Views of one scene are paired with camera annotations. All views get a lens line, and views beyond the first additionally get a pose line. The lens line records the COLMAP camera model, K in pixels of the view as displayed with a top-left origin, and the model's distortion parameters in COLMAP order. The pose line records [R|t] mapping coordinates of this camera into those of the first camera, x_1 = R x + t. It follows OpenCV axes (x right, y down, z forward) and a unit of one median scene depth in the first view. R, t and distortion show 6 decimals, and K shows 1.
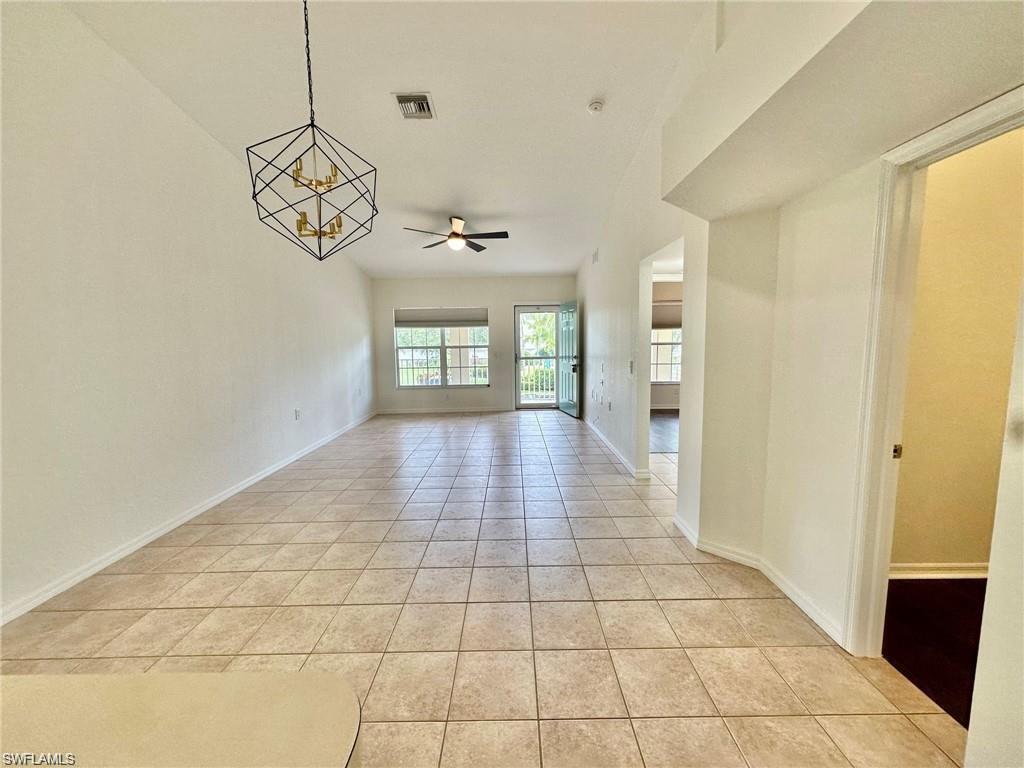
lens RADIAL K [[407.5, 0, 511.9], [0, 407.5, 381.2], [0, 0, 1]] dist [-0.002042, 0.000371]
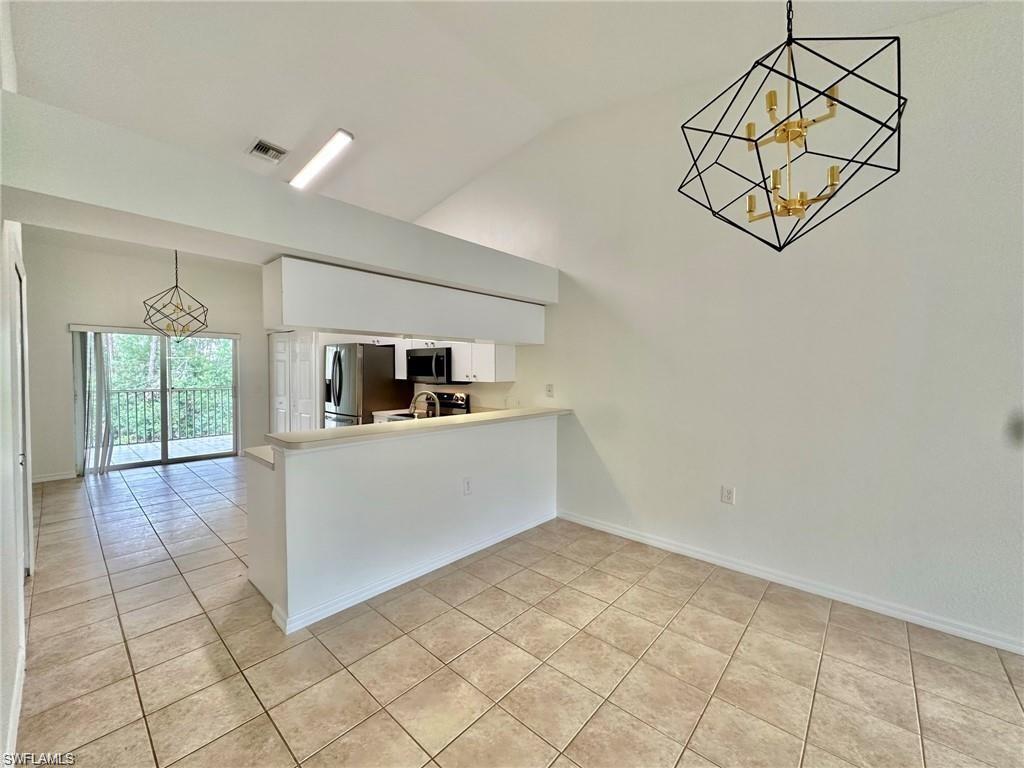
lens RADIAL K [[407.5, 0, 512.1], [0, 407.5, 382.2], [0, 0, 1]] dist [-0.002042, 0.000371]
pose [[-0.663171, 0.033522, -0.747717, 0.193149], [-0.073805, 0.991199, 0.109897, -0.090511], [0.744820, 0.128066, -0.654860, 0.766687]]
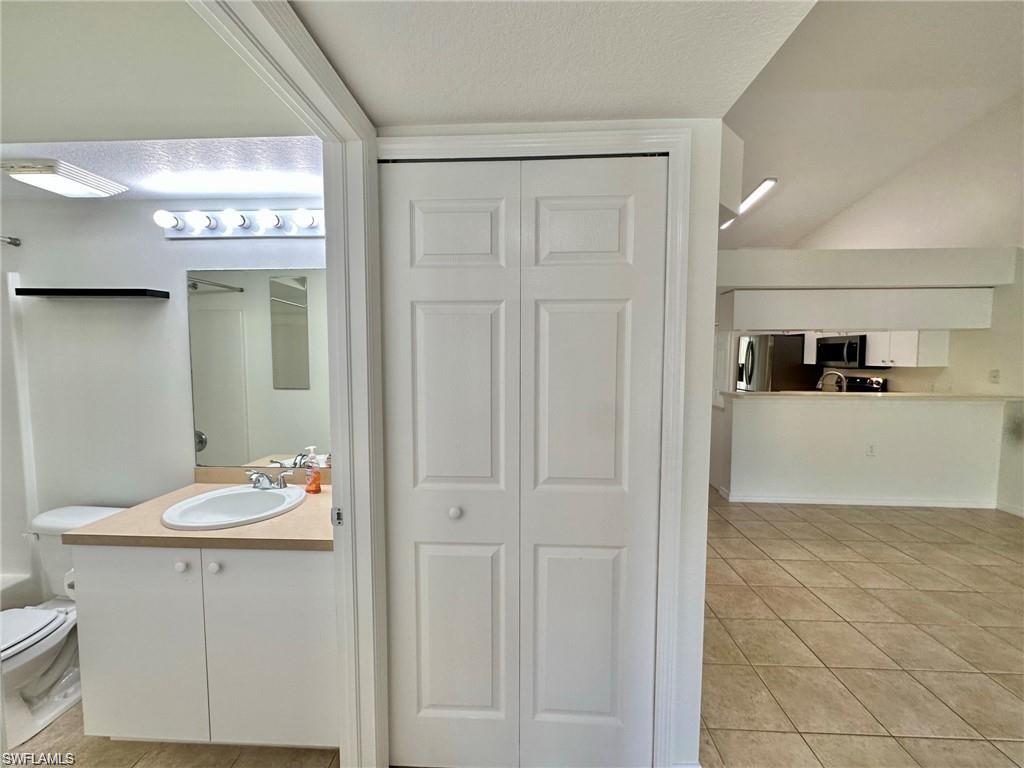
lens RADIAL K [[407.5, 0, 512.5], [0, 407.5, 383.3], [0, 0, 1]] dist [-0.002042, 0.000371]
pose [[-0.998900, 0.009676, 0.045886, 0.537174], [0.017408, 0.985075, 0.171242, -0.144994], [-0.043544, 0.171852, -0.984160, 1.266379]]
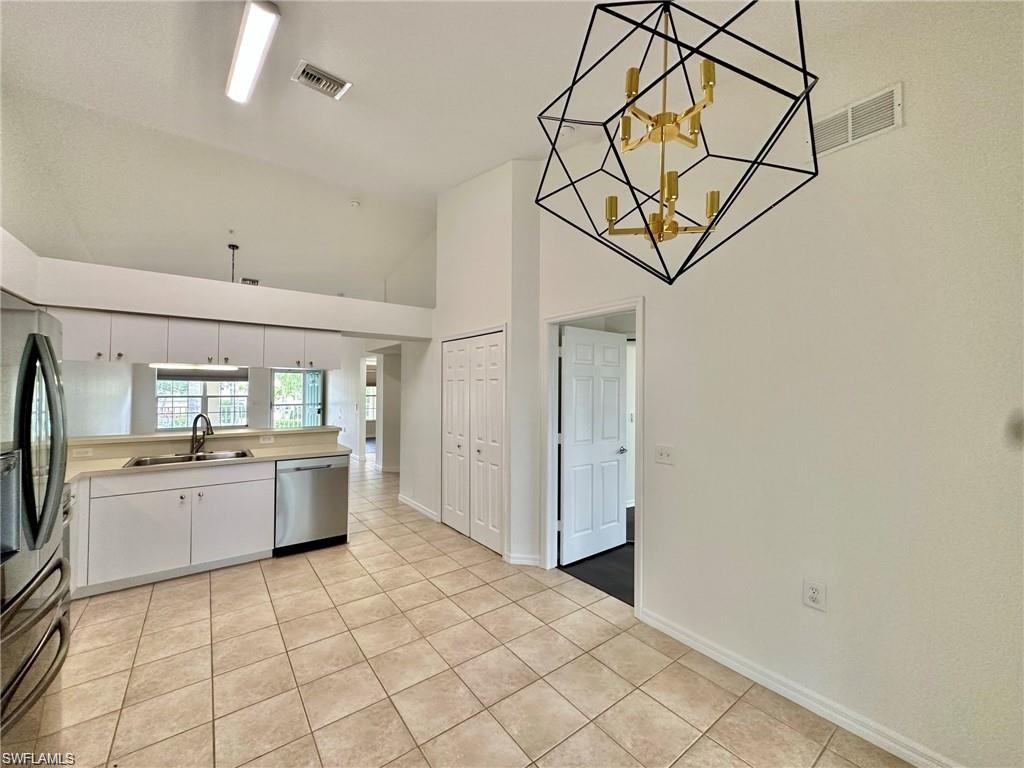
lens RADIAL K [[407.5, 0, 509.9], [0, 407.5, 410.4], [0, 0, 1]] dist [-0.002042, 0.000371]
pose [[0.804673, -0.009394, 0.593644, -0.378017], [0.043952, 0.998074, -0.043783, 0.136620], [-0.592090, 0.061323, 0.803535, -1.392369]]
